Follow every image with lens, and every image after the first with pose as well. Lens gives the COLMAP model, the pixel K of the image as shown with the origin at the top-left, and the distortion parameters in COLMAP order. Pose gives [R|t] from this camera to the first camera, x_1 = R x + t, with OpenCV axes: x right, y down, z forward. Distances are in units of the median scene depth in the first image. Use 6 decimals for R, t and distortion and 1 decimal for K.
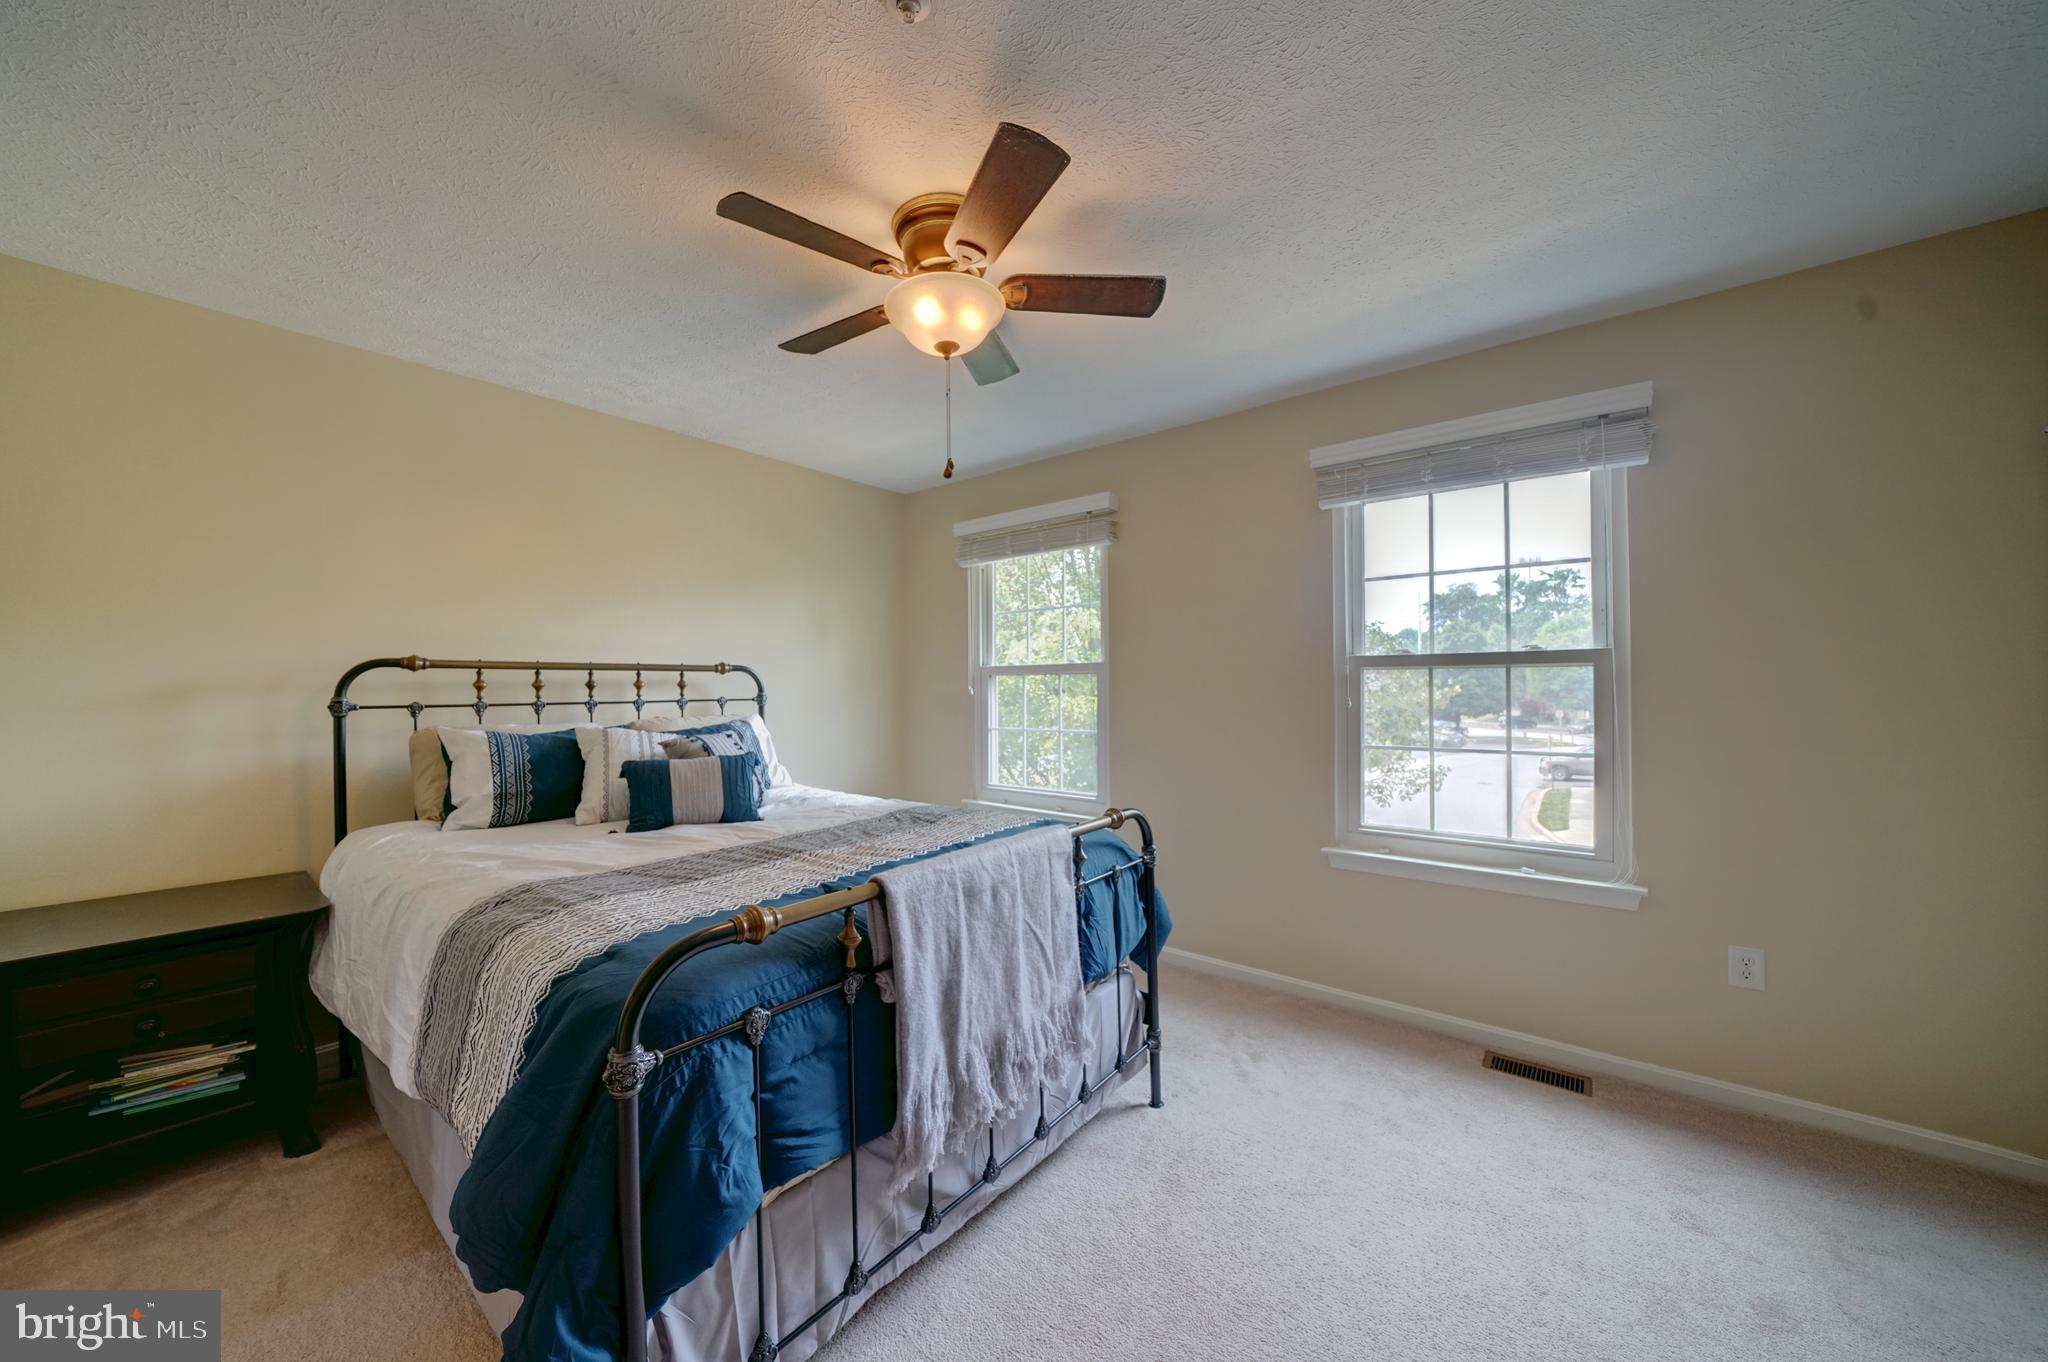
lens RADIAL K [[713.9, 0, 1011.6], [0, 713.9, 685.9], [0, 0, 1]] dist [-0.026576, 0.003798]
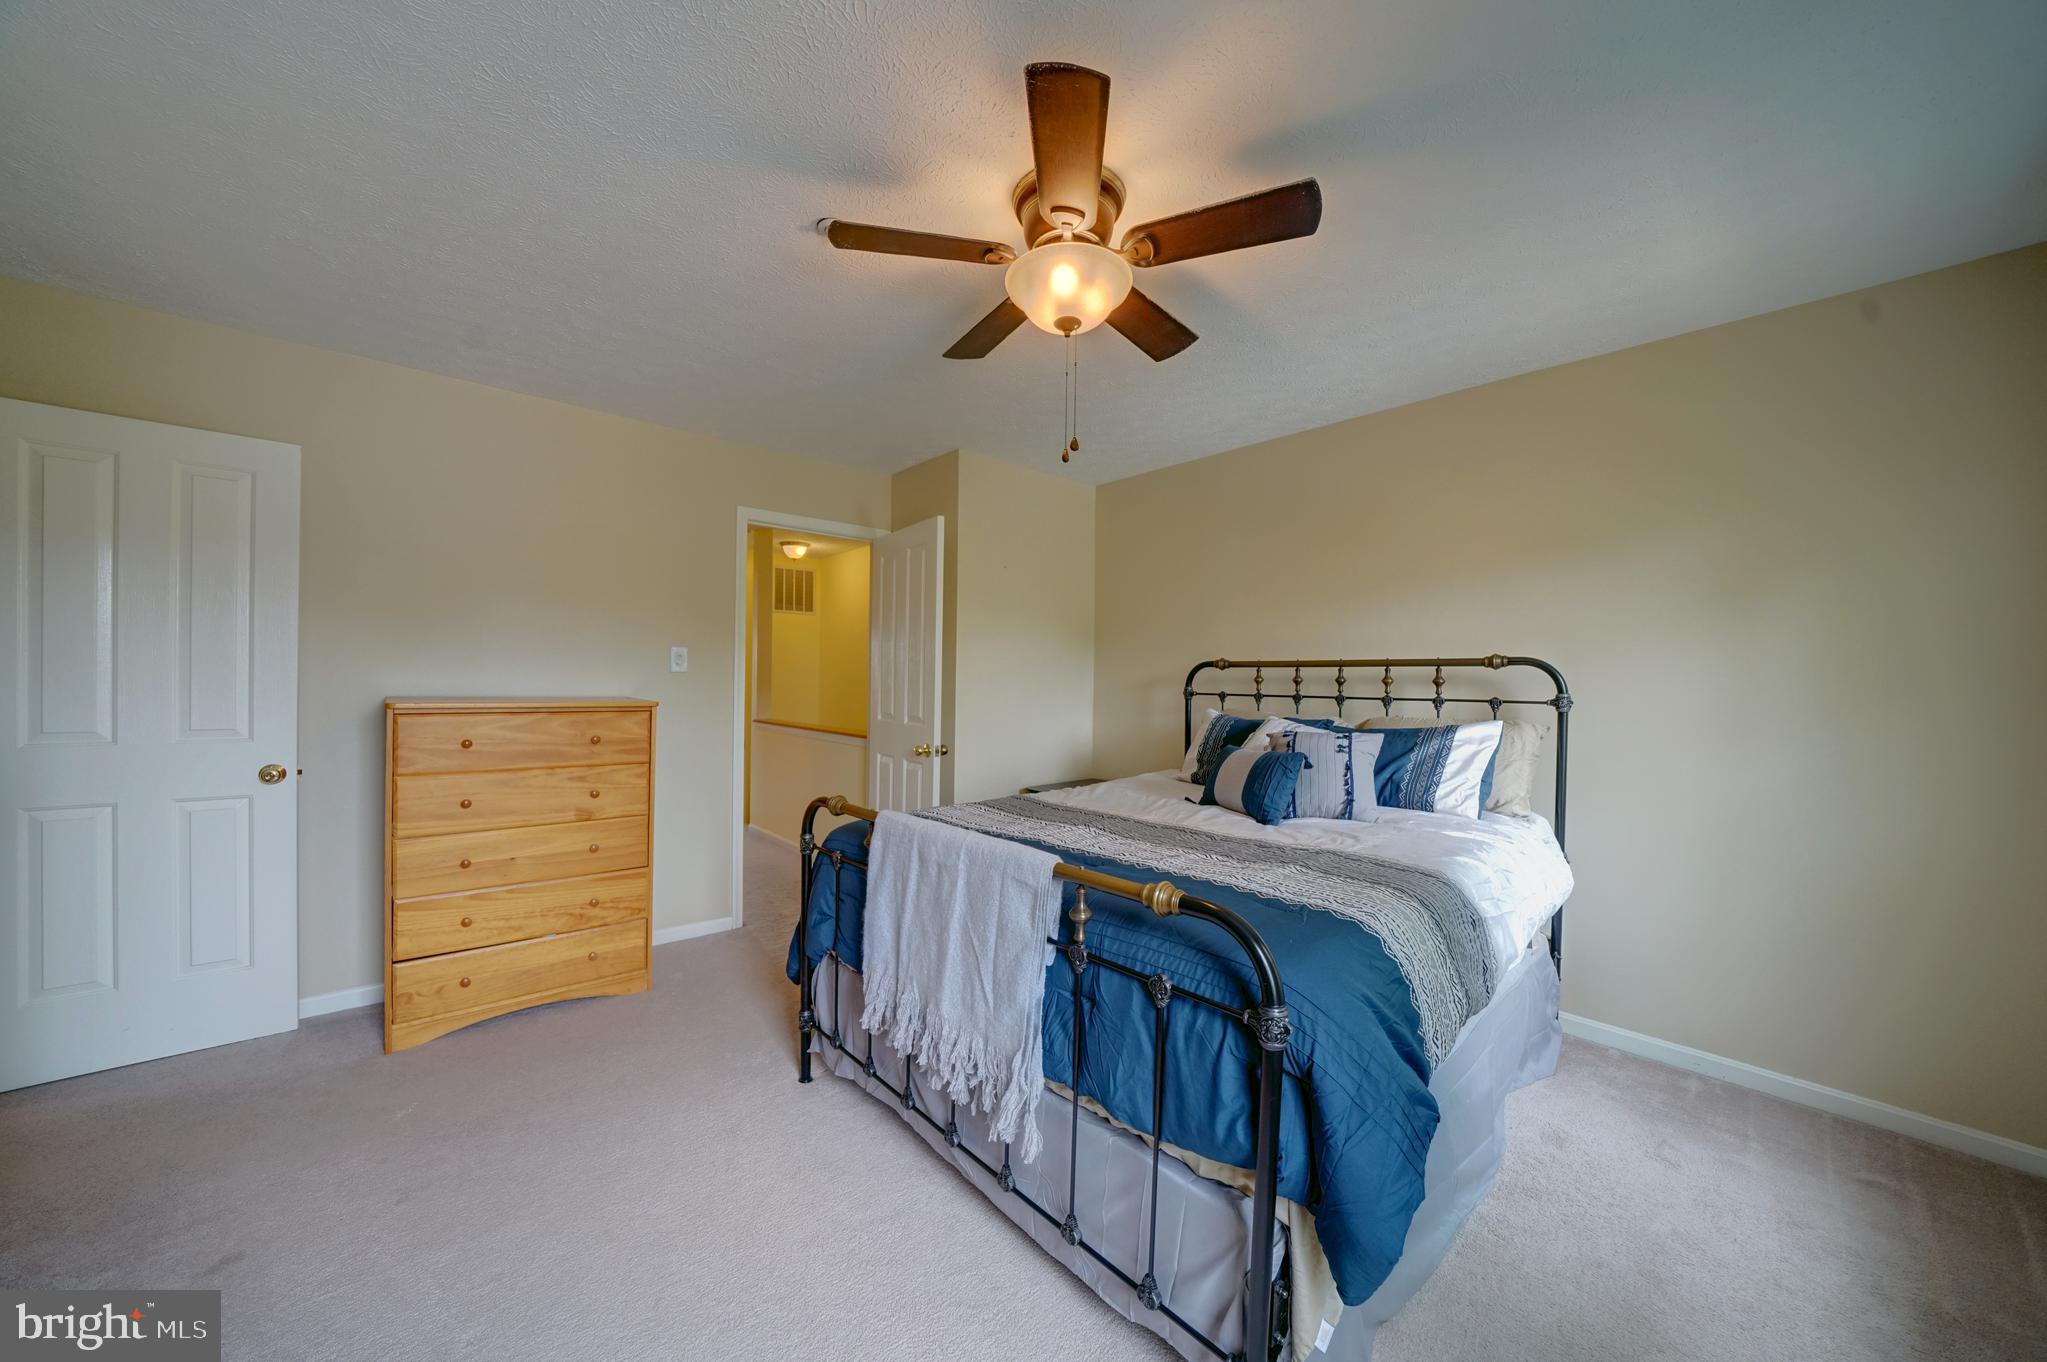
lens RADIAL K [[713.5, 0, 1011.1], [0, 713.5, 685.9], [0, 0, 1]] dist [-0.026576, 0.003798]
pose [[-0.181266, 0.012662, -0.983353, 0.650521], [-0.010094, 0.999840, 0.014735, -0.004882], [0.983382, 0.012597, -0.181110, 0.833174]]
